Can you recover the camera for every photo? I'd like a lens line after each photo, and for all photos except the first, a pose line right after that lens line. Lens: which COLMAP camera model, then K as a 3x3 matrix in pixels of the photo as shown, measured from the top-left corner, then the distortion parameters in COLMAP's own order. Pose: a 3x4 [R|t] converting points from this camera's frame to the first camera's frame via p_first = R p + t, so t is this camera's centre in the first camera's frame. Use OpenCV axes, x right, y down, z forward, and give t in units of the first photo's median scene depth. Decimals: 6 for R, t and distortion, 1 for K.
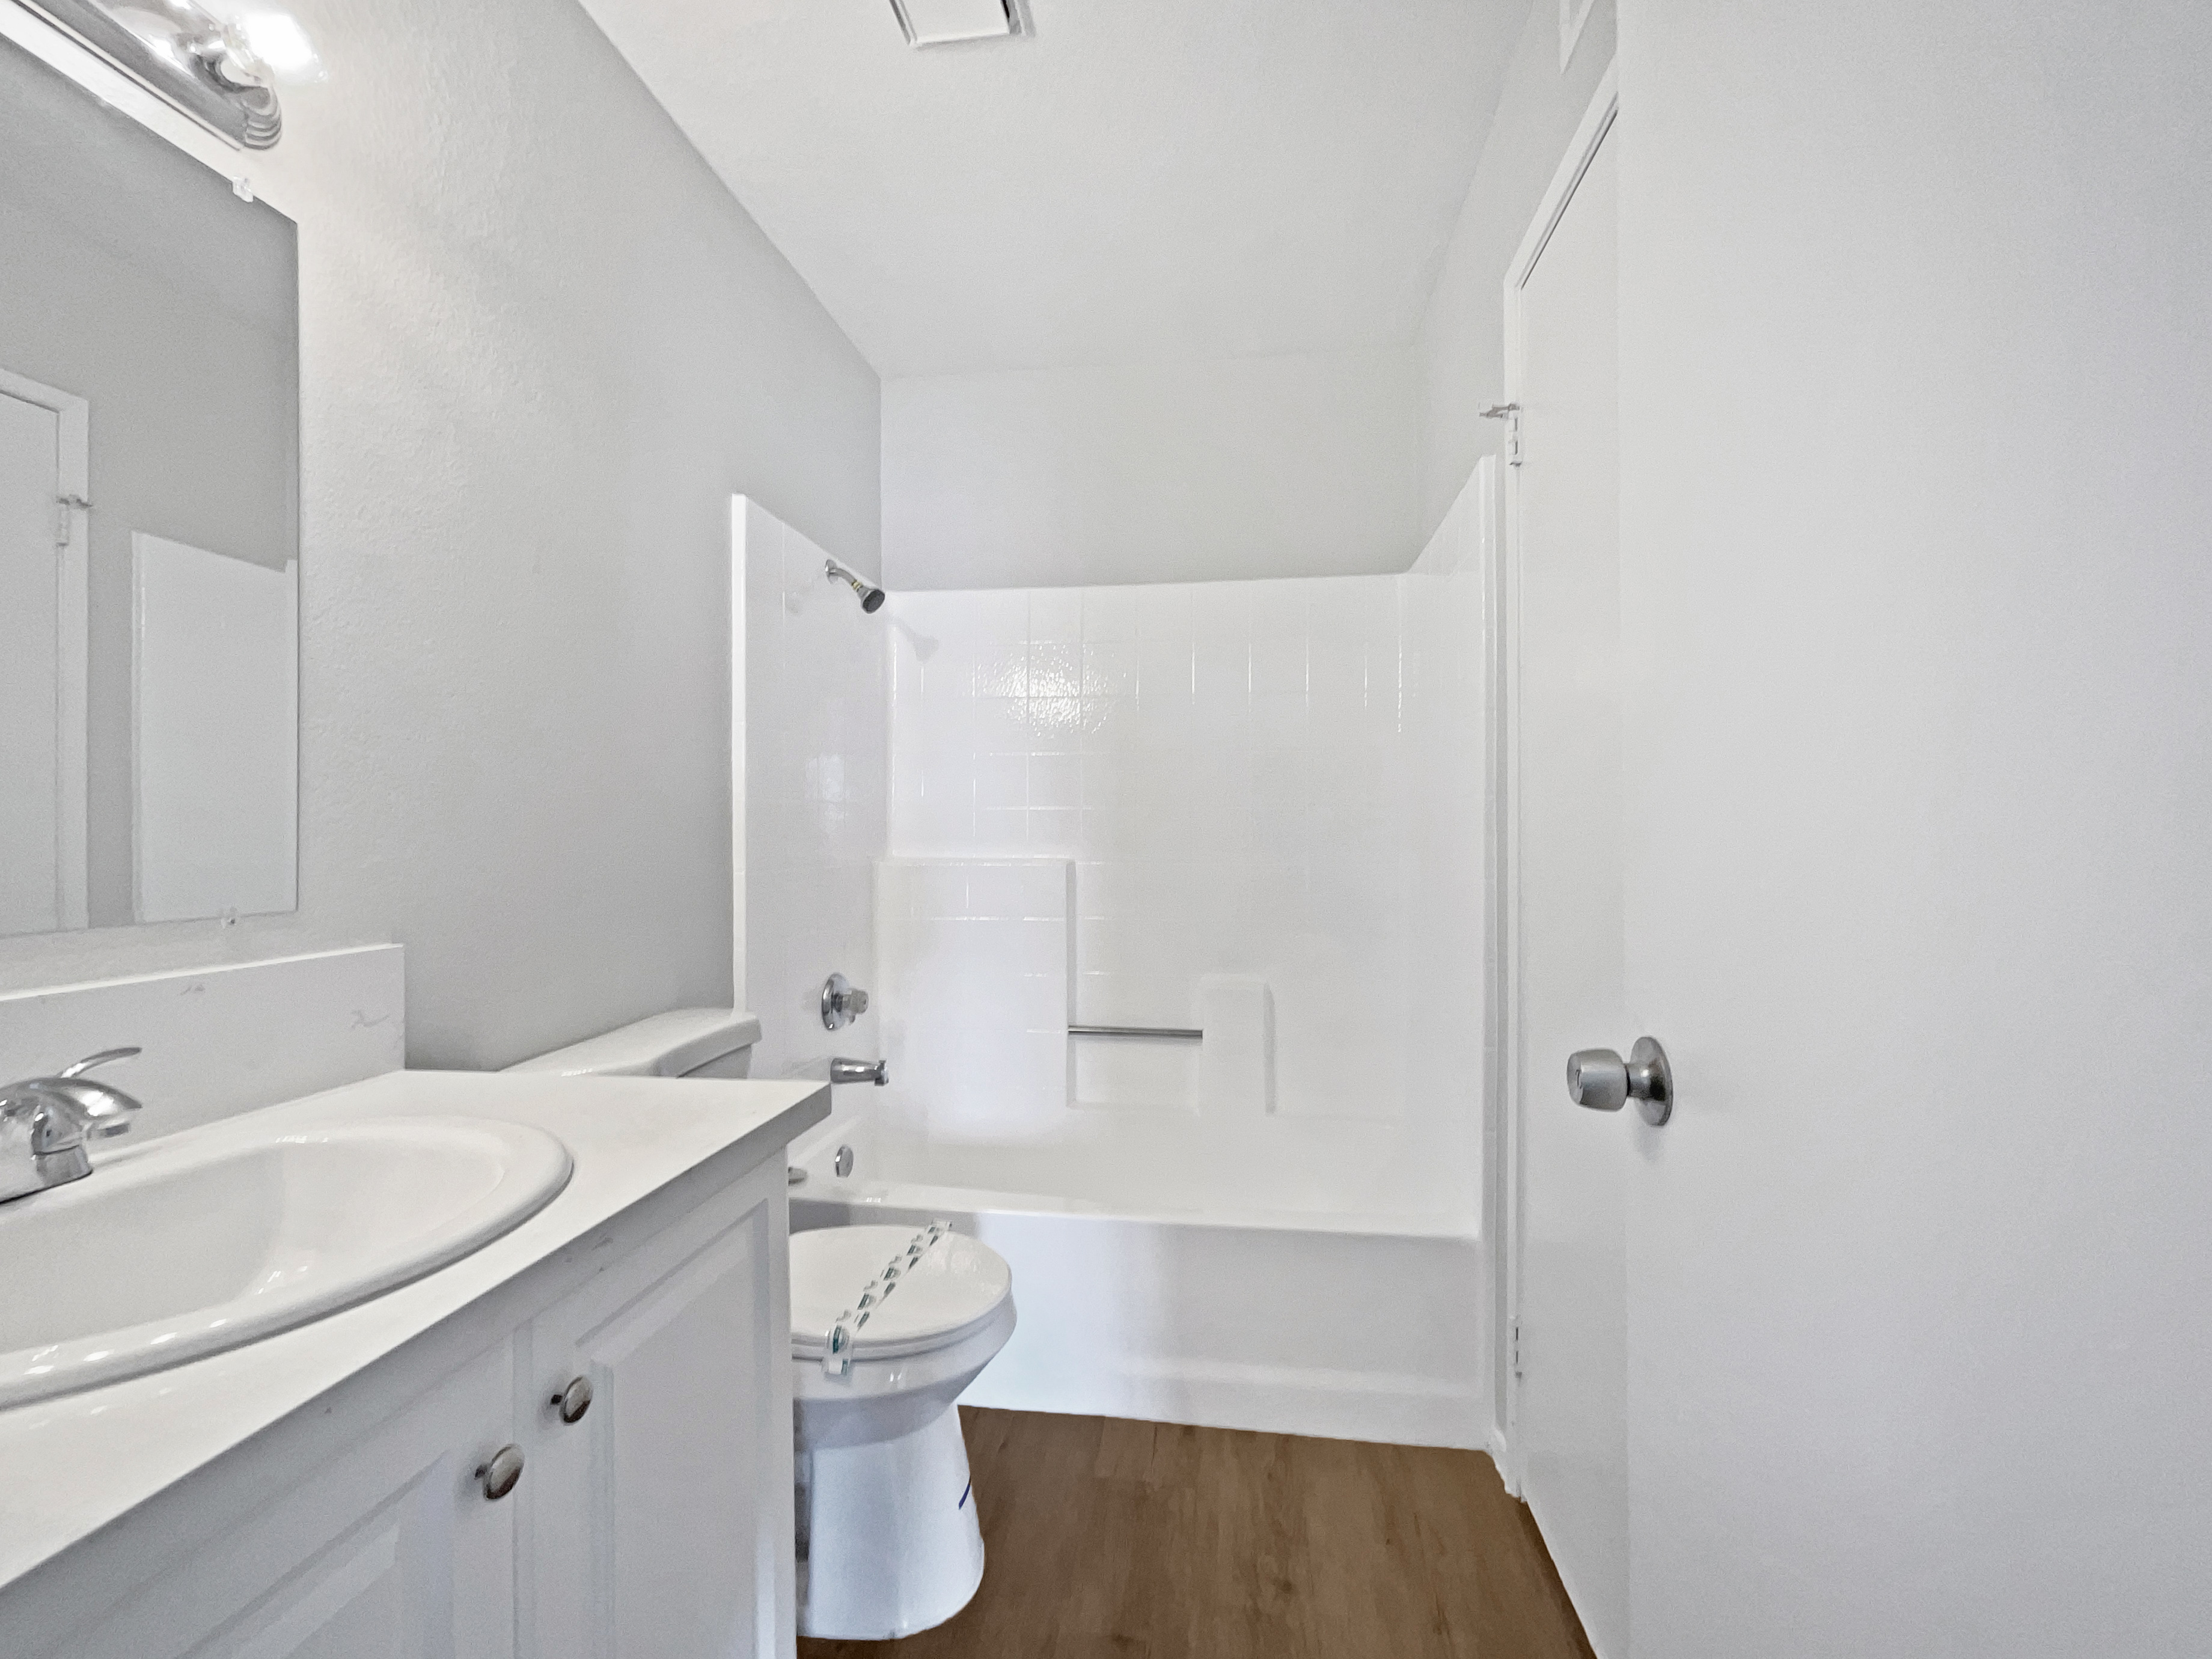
lens RADIAL K [[905.1, 0, 1098.7], [0, 905.1, 835.6], [0, 0, 1]] dist [-0.000226, -0.000117]
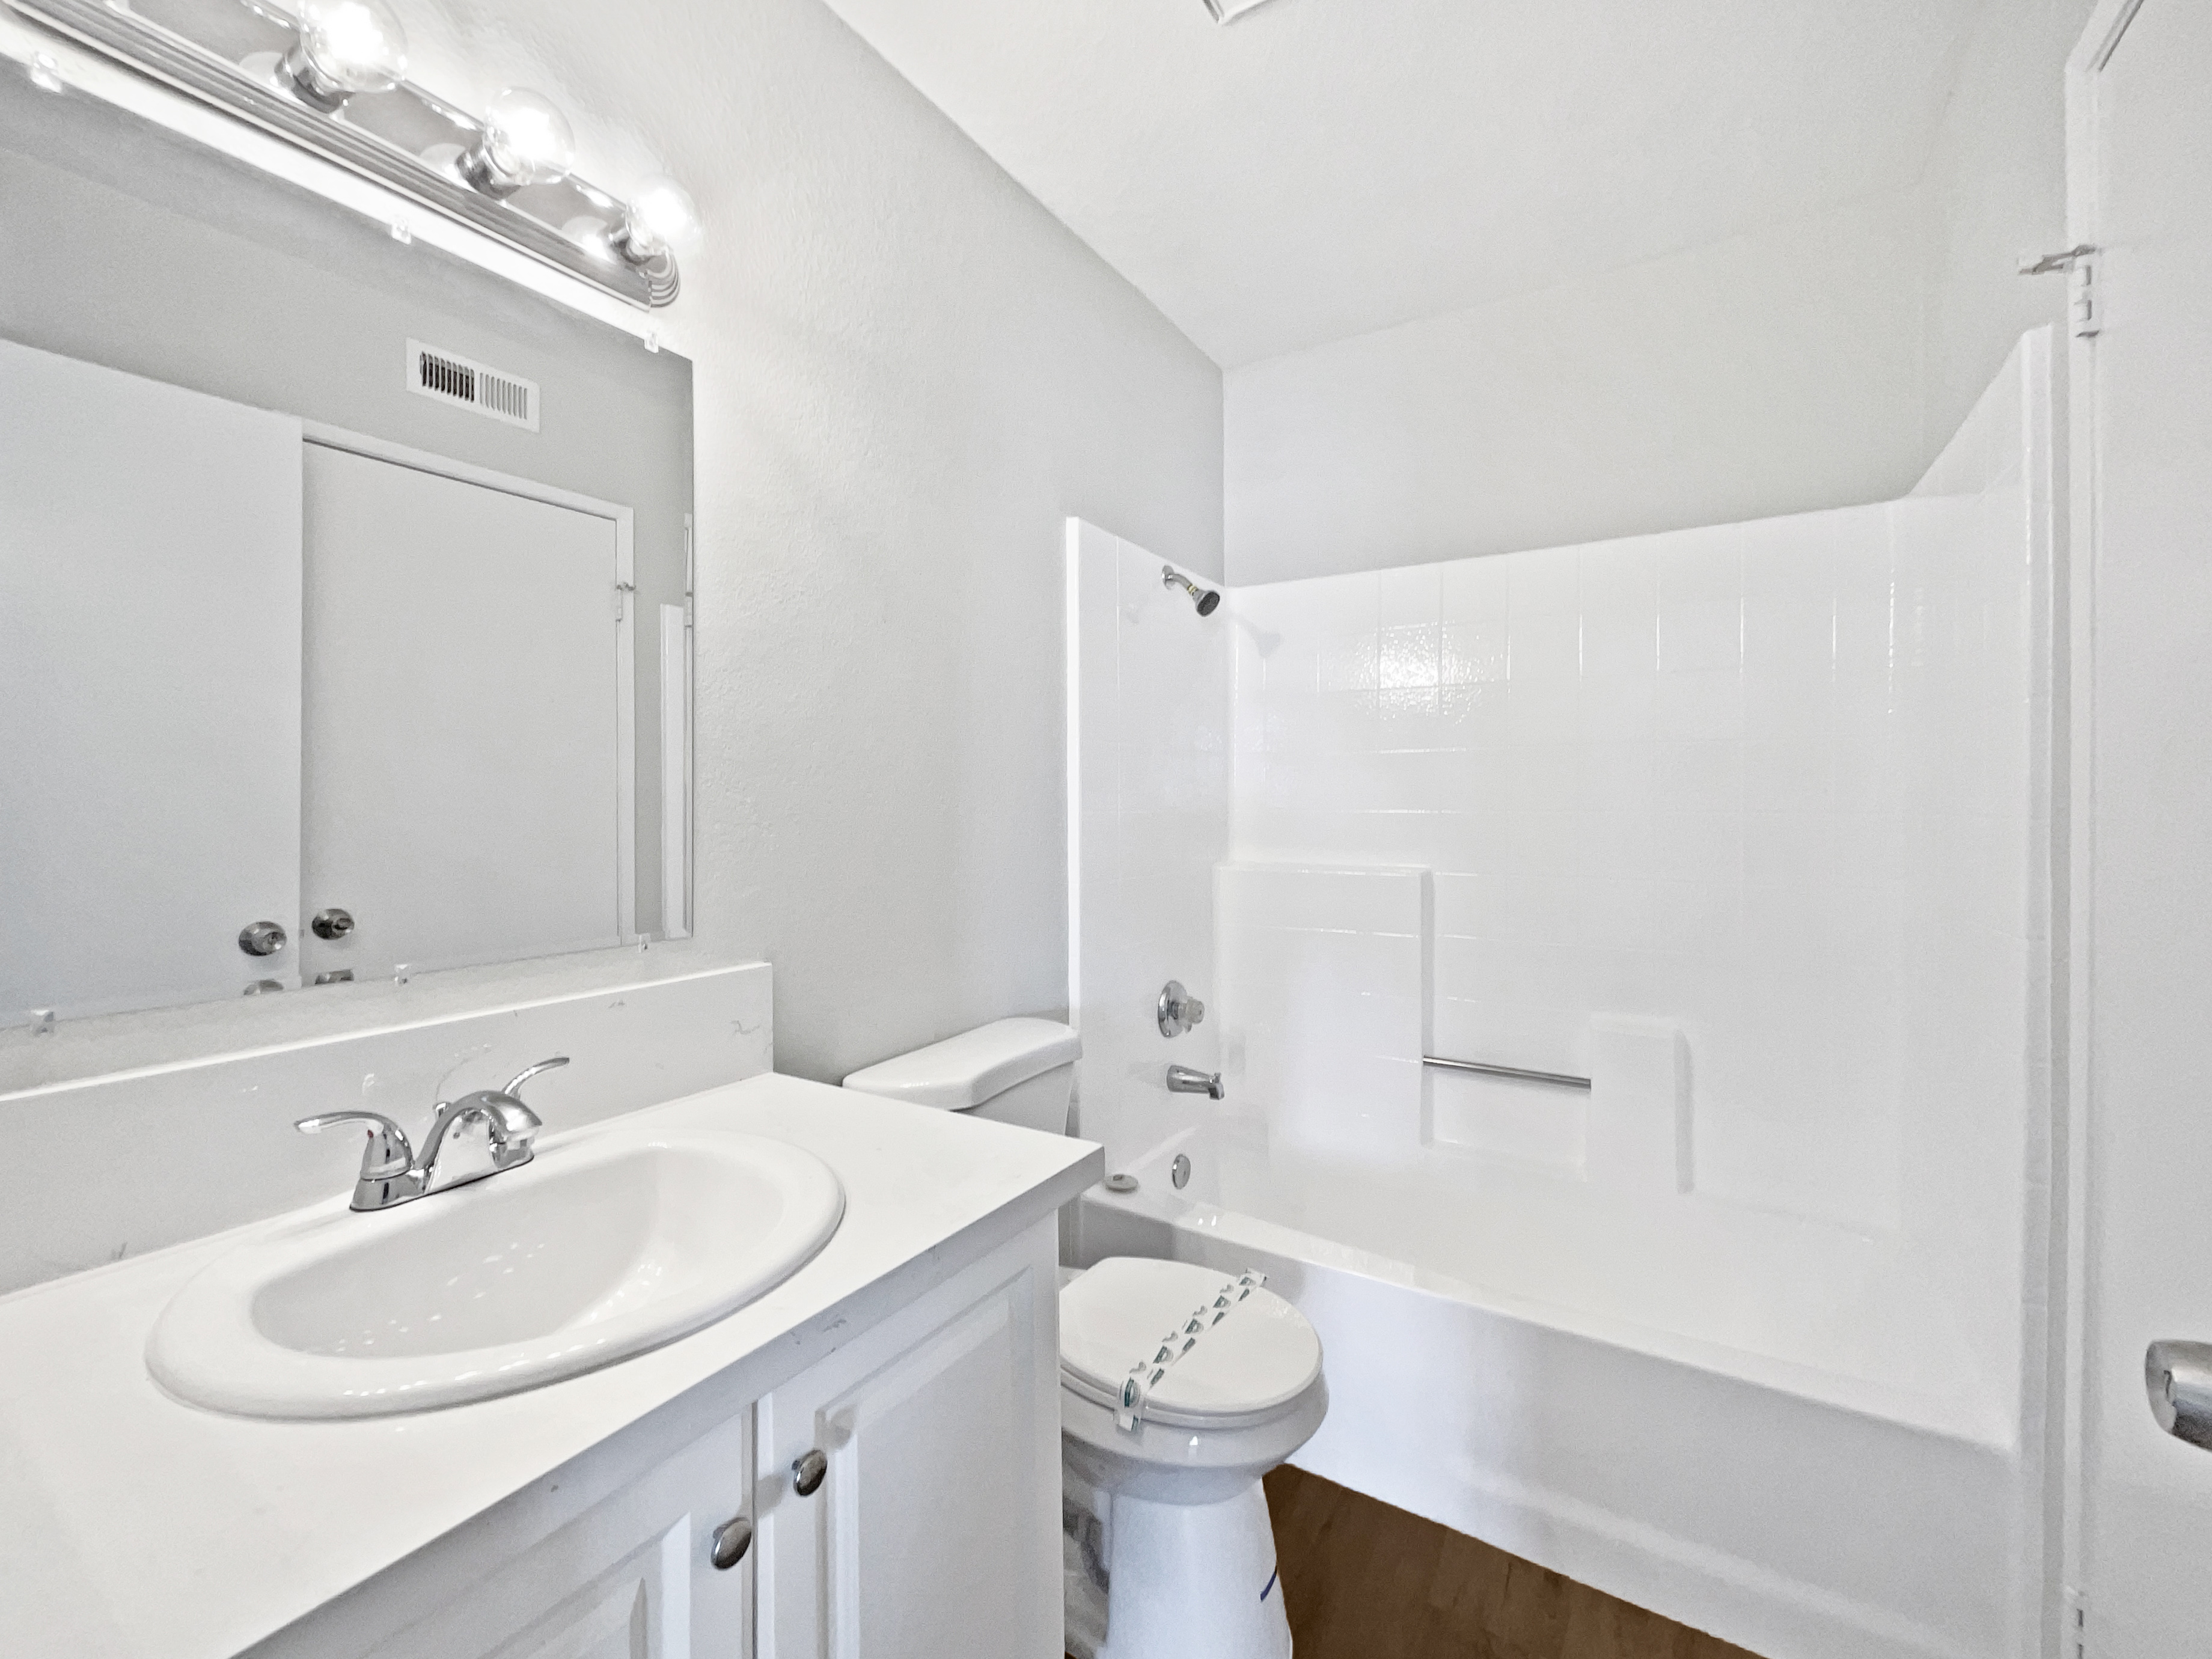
lens RADIAL K [[905.1, 0, 1105.2], [0, 905.1, 810.5], [0, 0, 1]] dist [-0.000226, -0.000117]
pose [[0.914113, 0.001587, -0.405456, 0.064191], [0.001410, 0.999974, 0.007092, -0.060520], [0.405457, -0.007055, 0.914087, 0.084303]]
